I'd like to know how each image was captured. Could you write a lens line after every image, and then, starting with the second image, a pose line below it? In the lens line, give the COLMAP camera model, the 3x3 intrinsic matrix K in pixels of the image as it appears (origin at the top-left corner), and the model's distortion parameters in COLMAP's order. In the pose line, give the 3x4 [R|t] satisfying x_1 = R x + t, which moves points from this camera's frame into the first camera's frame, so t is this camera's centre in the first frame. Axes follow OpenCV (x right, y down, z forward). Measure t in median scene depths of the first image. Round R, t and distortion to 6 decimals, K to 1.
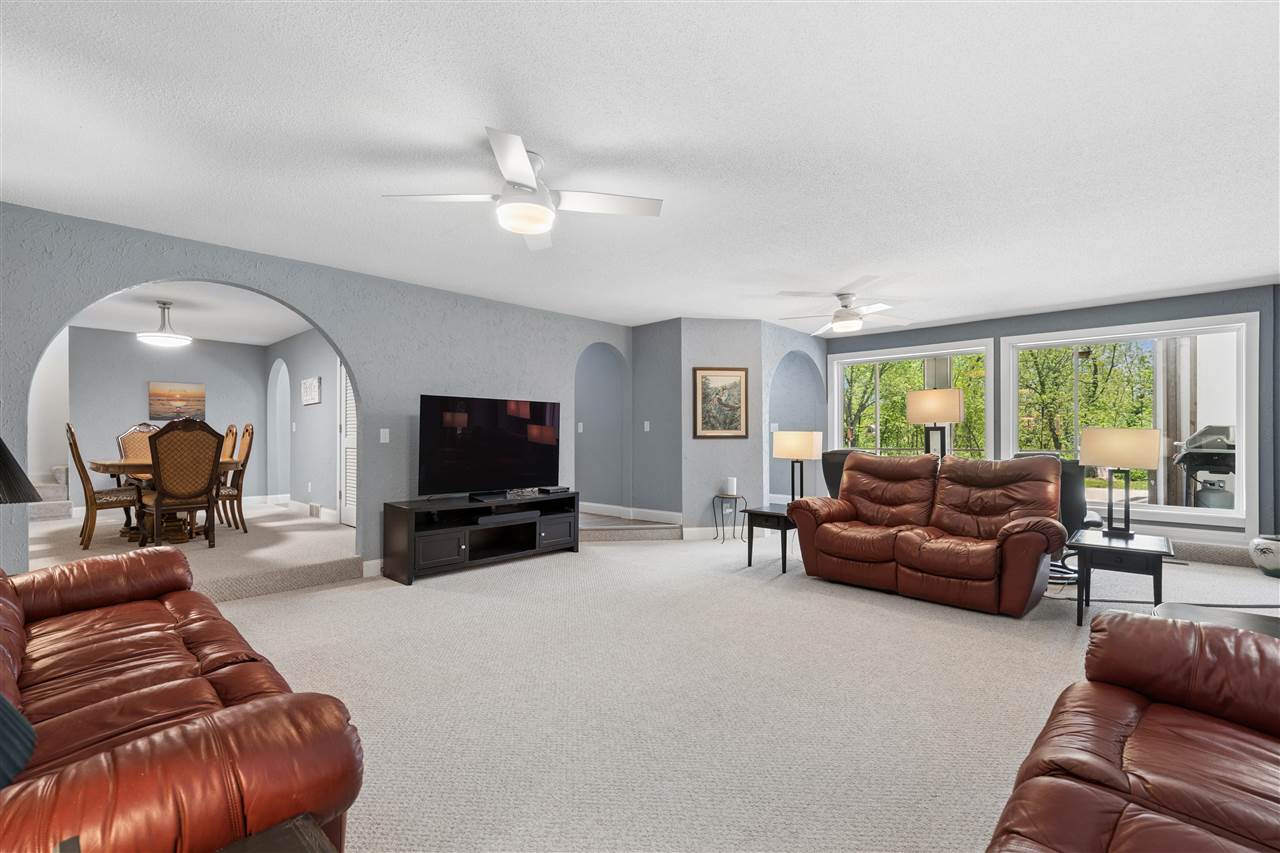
lens RADIAL K [[574.7, 0, 639.2], [0, 574.7, 432.1], [0, 0, 1]] dist [0.000566, -0.000650]
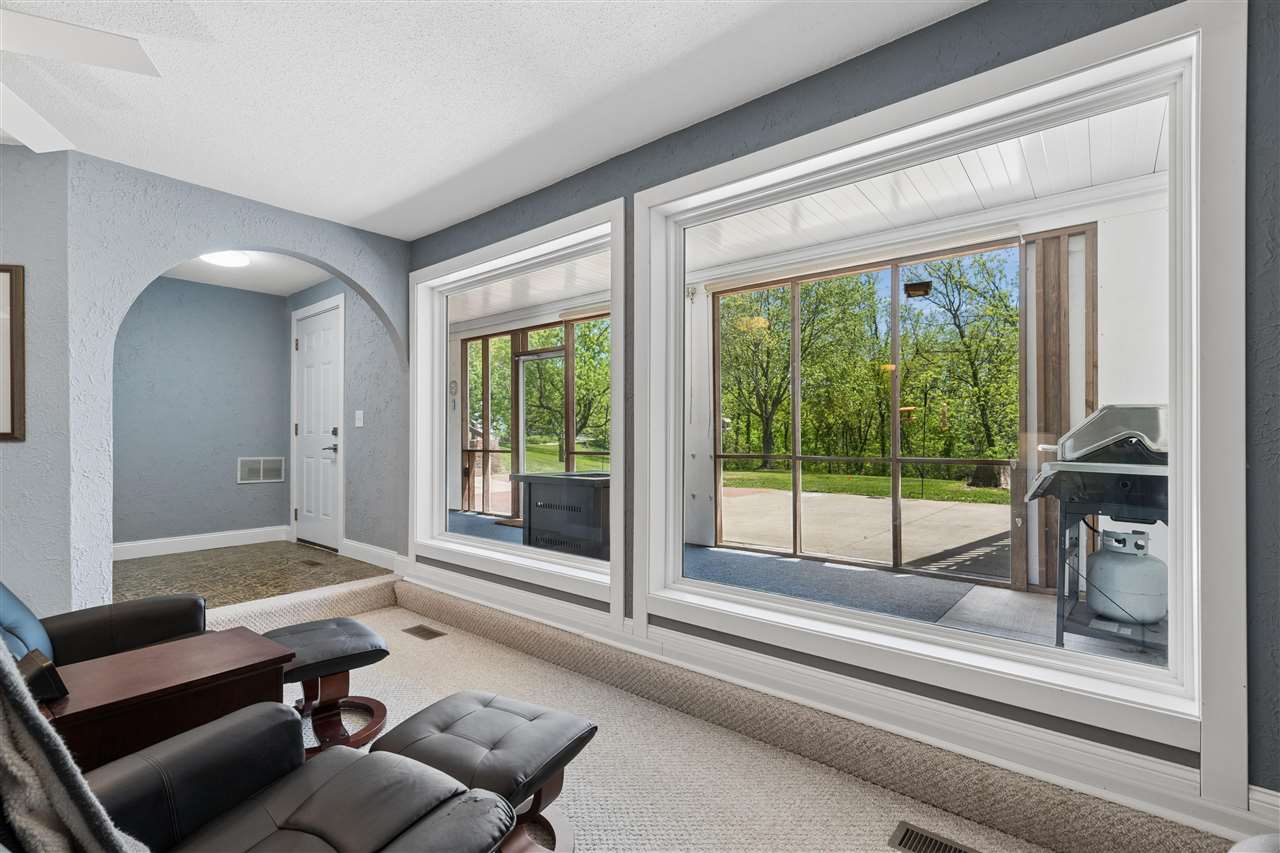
lens RADIAL K [[580.3, 0, 640.0], [0, 580.3, 426.5], [0, 0, 1]] dist [0.000518, -0.000111]
pose [[0.998202, -0.003455, 0.059846, 0.606994], [0.003841, 0.999973, -0.006344, 0.006453], [-0.059823, 0.006562, 0.998187, 0.581421]]
